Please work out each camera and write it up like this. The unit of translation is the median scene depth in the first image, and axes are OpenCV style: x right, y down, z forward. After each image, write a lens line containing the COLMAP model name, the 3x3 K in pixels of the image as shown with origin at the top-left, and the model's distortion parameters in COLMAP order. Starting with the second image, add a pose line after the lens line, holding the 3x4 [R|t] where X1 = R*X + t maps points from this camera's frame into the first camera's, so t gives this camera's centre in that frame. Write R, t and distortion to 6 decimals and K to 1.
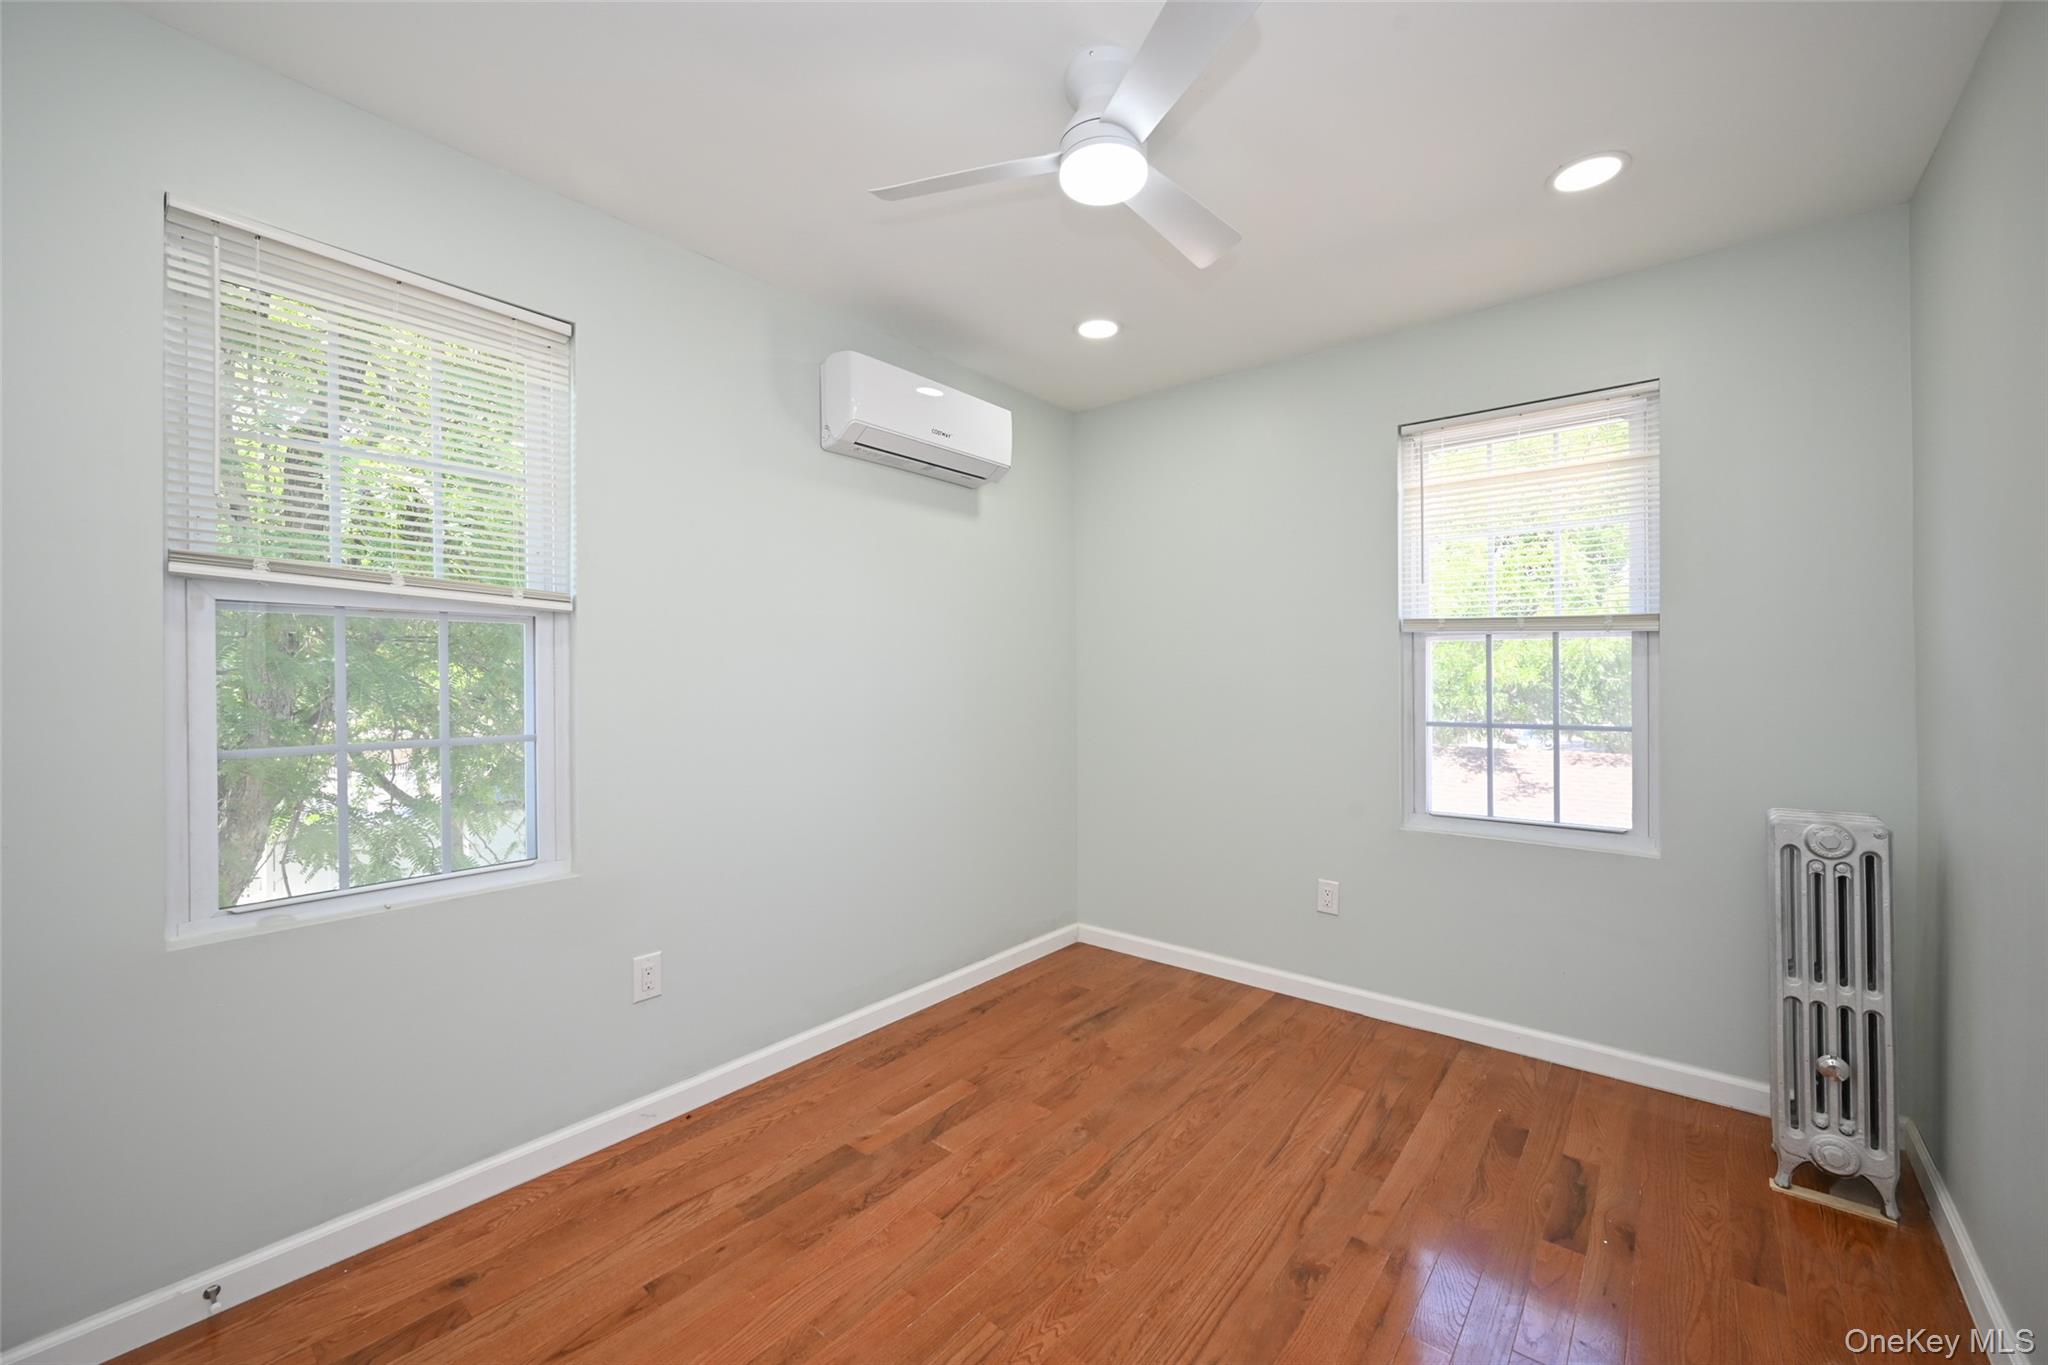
lens RADIAL K [[811.0, 0, 1022.1], [0, 811.0, 680.2], [0, 0, 1]] dist [0.000880, 0.000253]
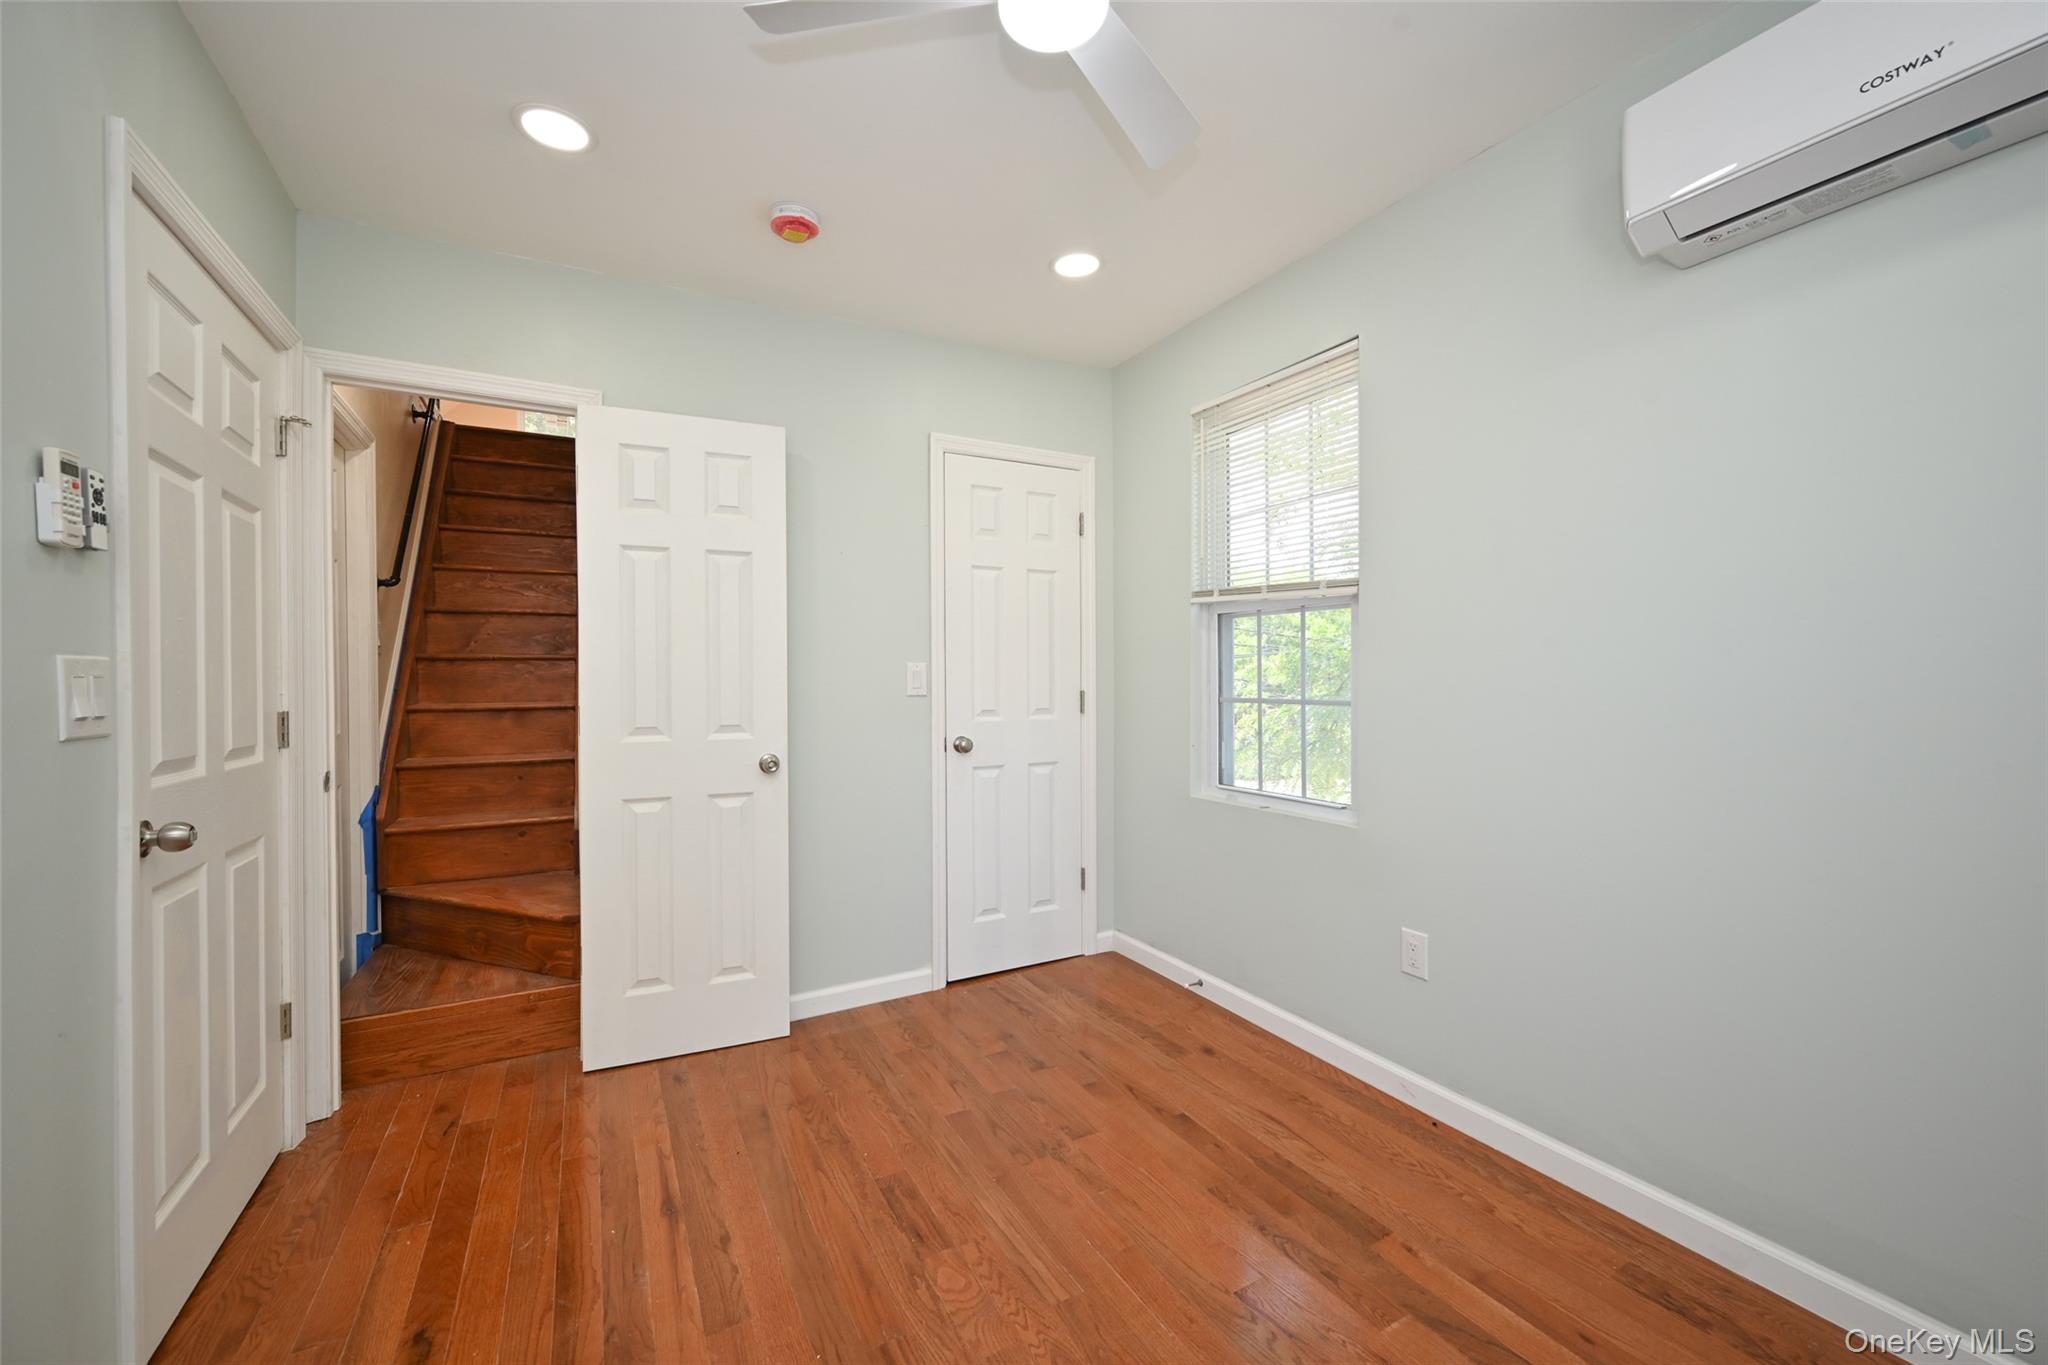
lens RADIAL K [[811.0, 0, 1026.0], [0, 811.0, 682.0], [0, 0, 1]] dist [0.000880, 0.000253]
pose [[-0.373134, 0.012090, -0.927699, 0.698126], [0.005573, 0.999926, 0.010789, 0.025225], [0.927761, -0.001144, -0.373174, 1.039397]]
